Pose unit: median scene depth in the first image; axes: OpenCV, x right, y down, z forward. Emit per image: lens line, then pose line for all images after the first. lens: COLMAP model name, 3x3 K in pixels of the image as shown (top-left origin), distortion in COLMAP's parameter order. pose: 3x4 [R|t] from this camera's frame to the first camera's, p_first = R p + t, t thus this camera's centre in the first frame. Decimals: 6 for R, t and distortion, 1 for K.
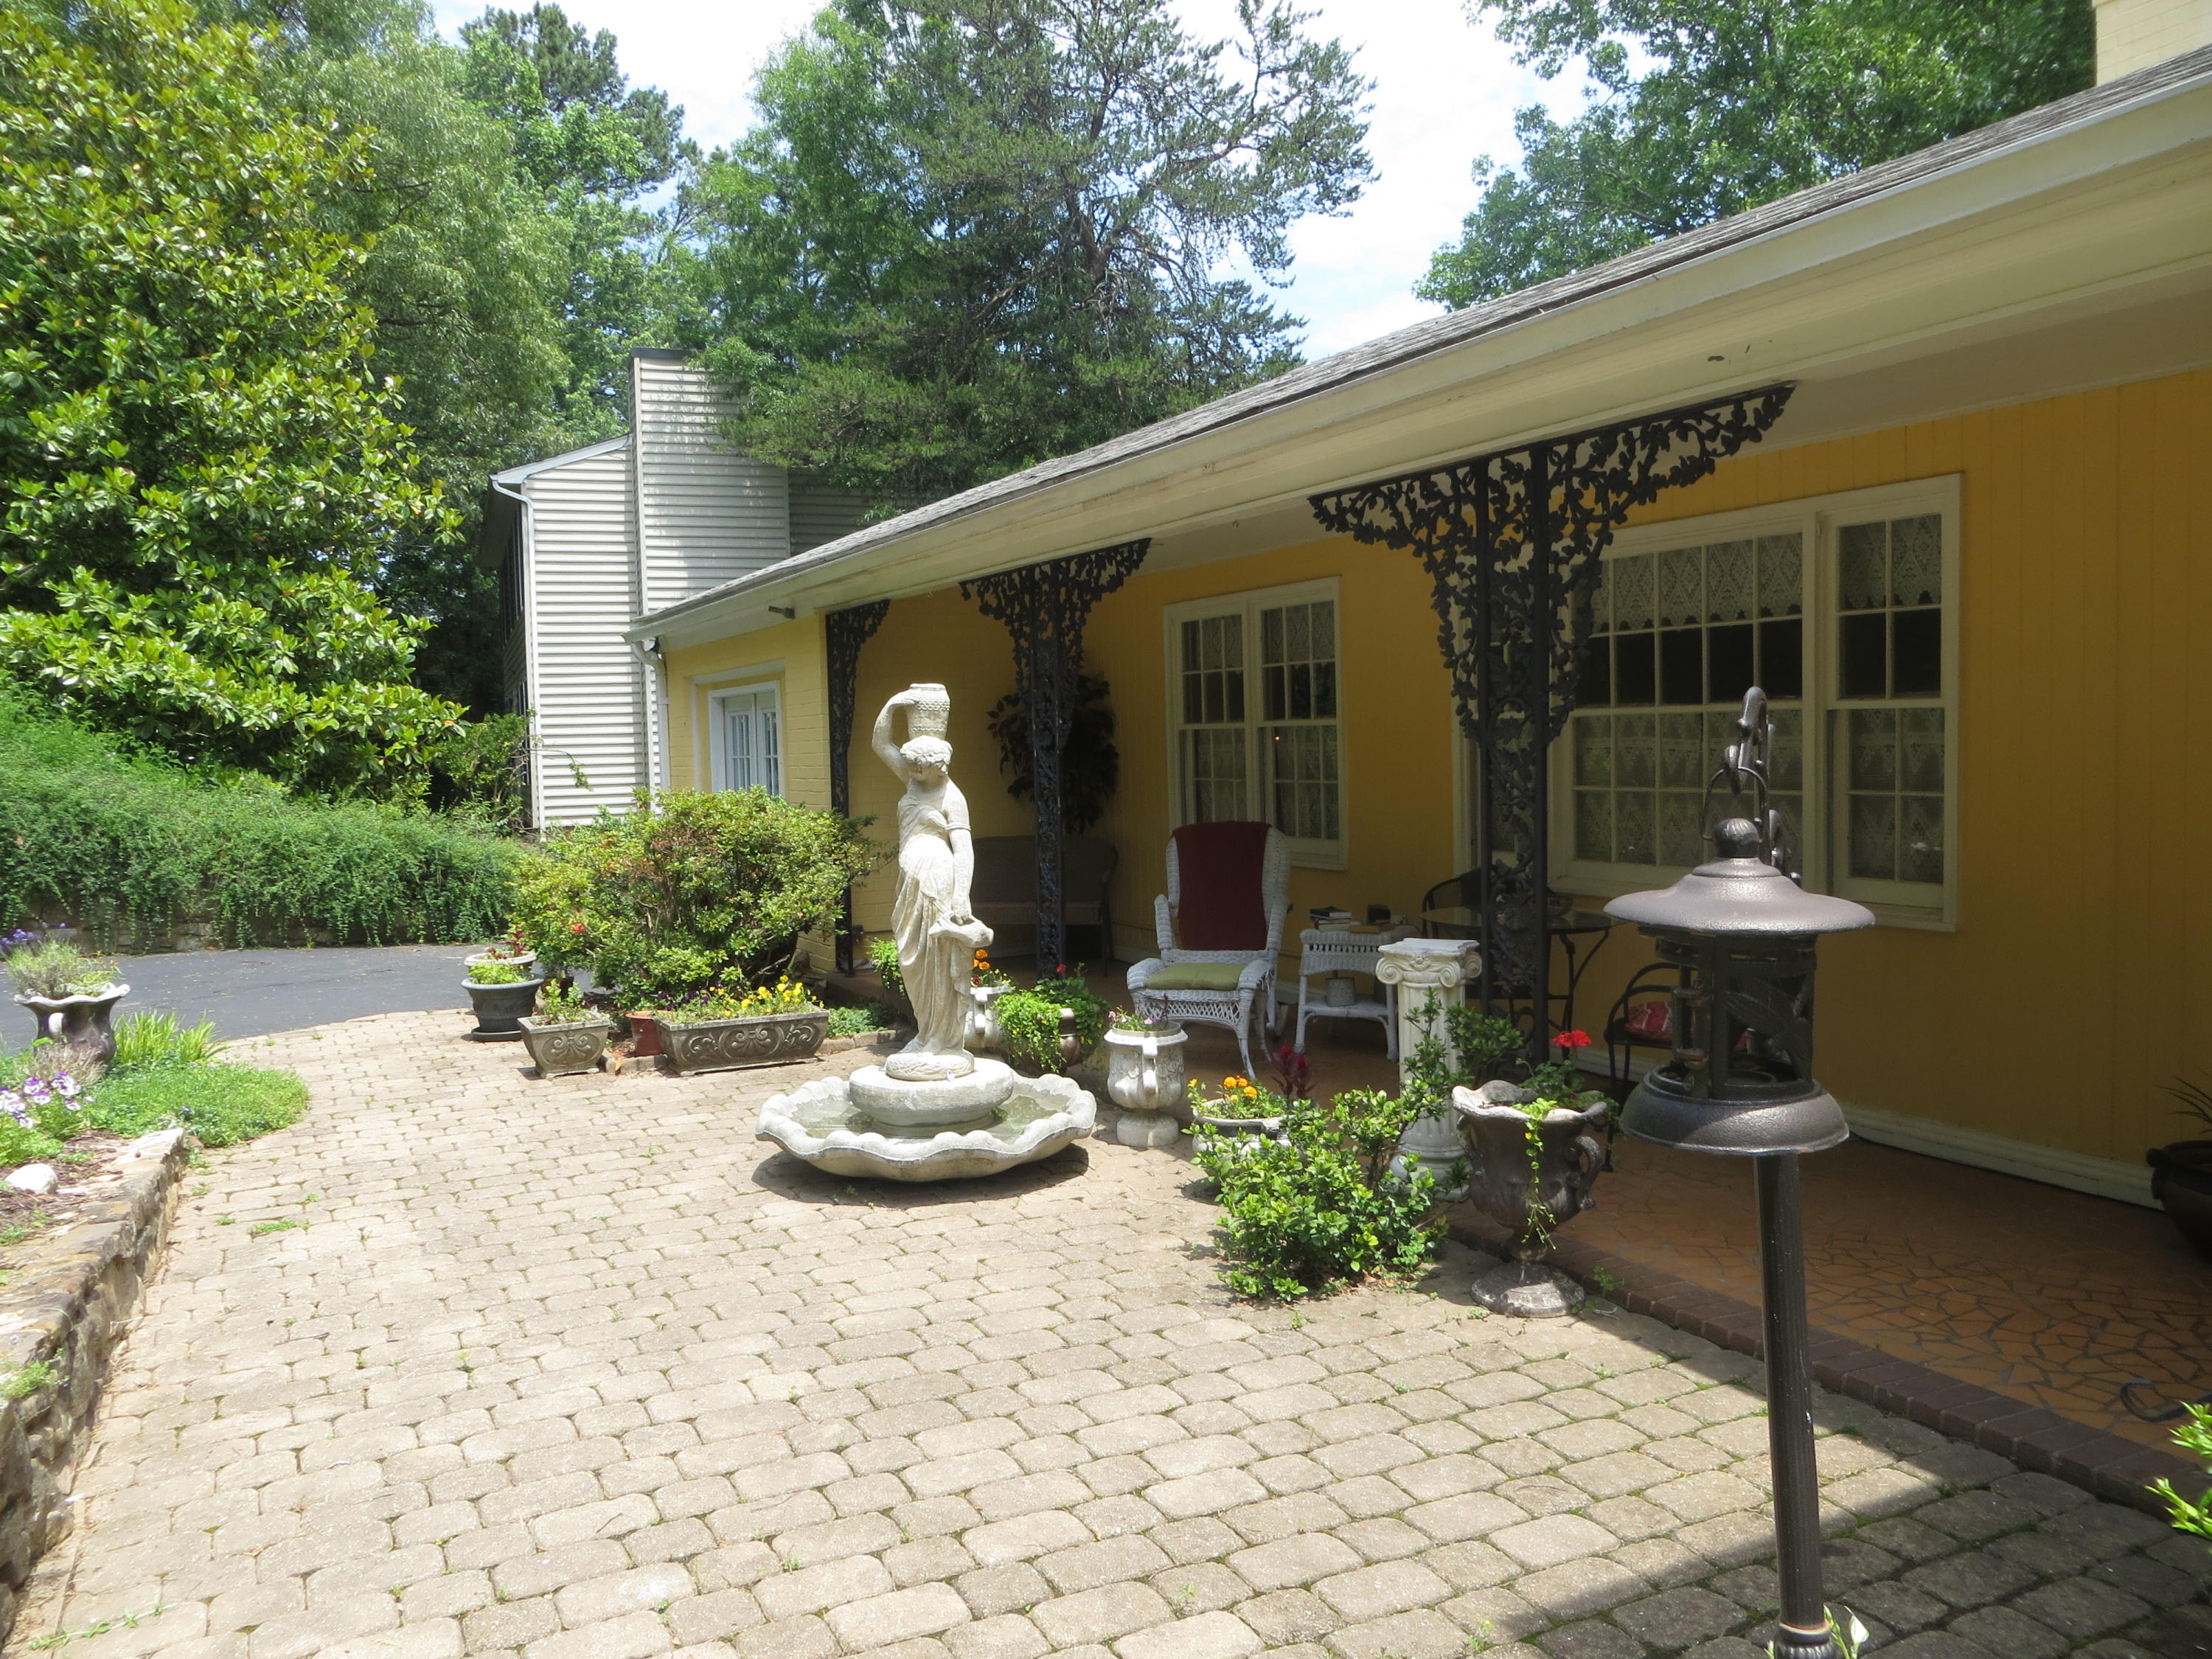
lens RADIAL K [[1635.7, 0, 1106.0], [0, 1635.7, 829.5], [0, 0, 1]] dist [-0.001501, -0.001661]
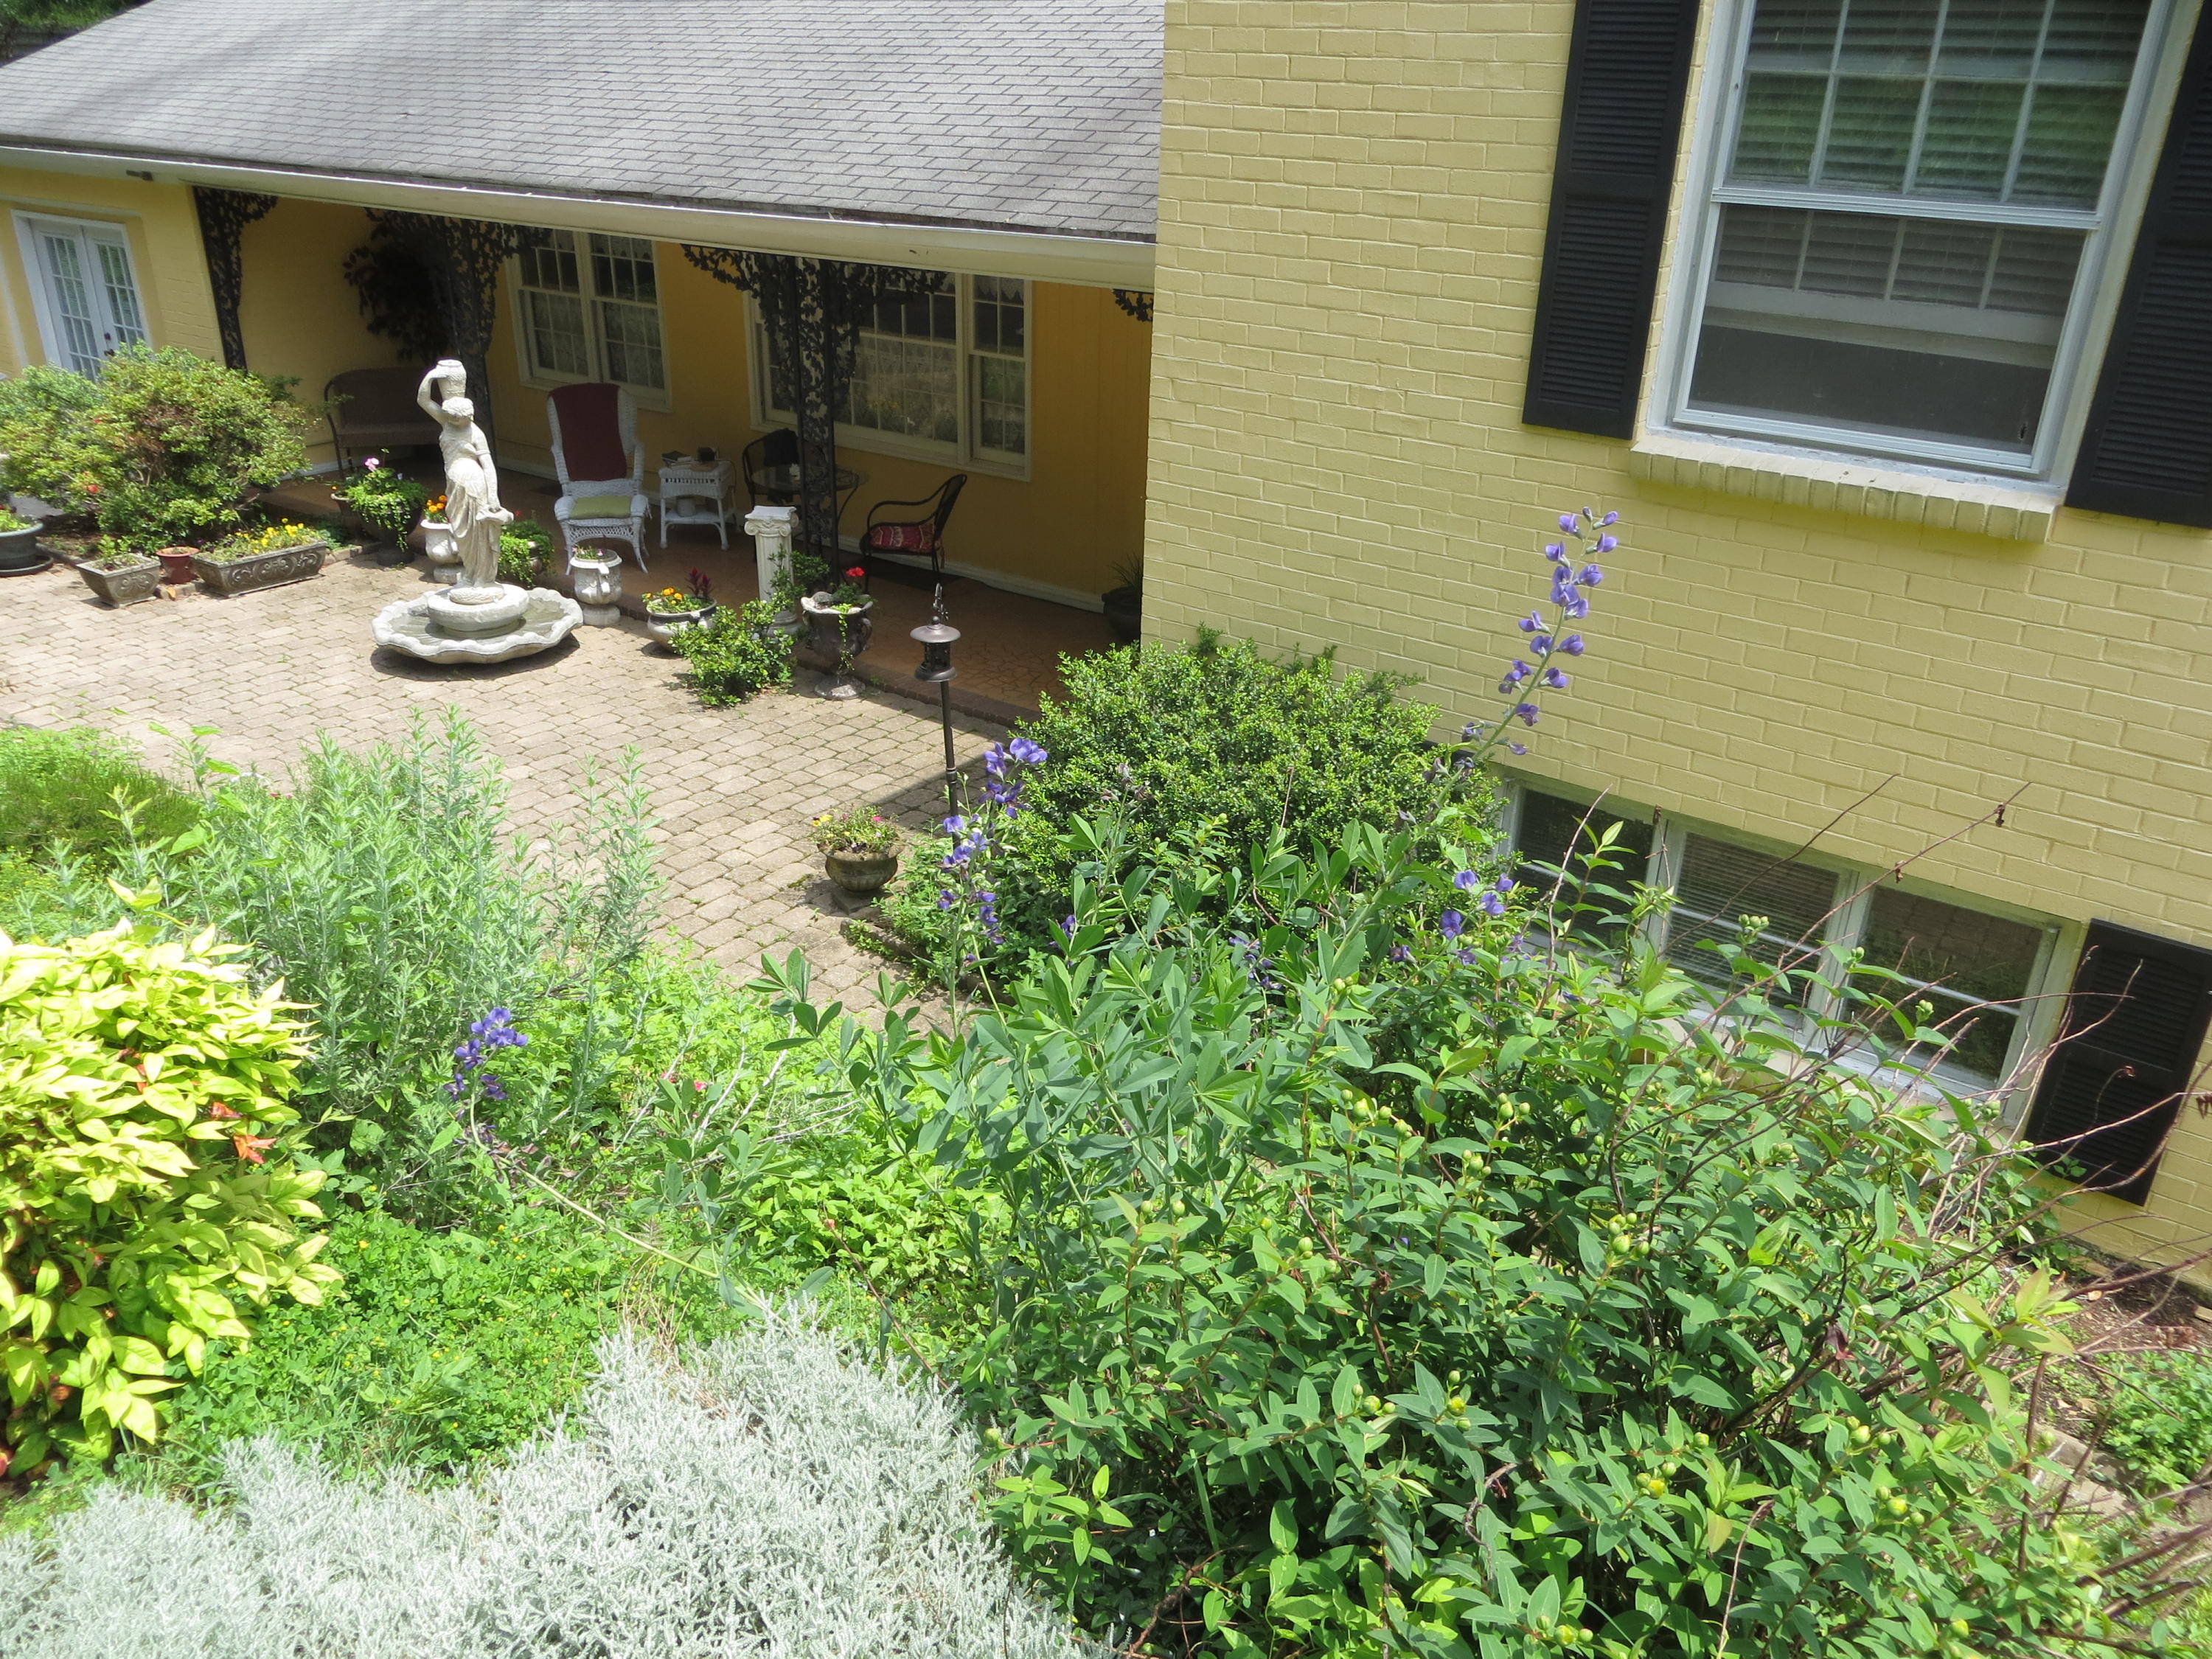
lens RADIAL K [[1698.6, 0, 1106.0], [0, 1698.6, 829.5], [0, 0, 1]] dist [0.063141, -0.001496]
pose [[0.888154, -0.152205, 0.433609, -0.367367], [-0.020965, 0.929156, 0.369094, -0.323805], [-0.459068, -0.336903, 0.822042, -0.910892]]
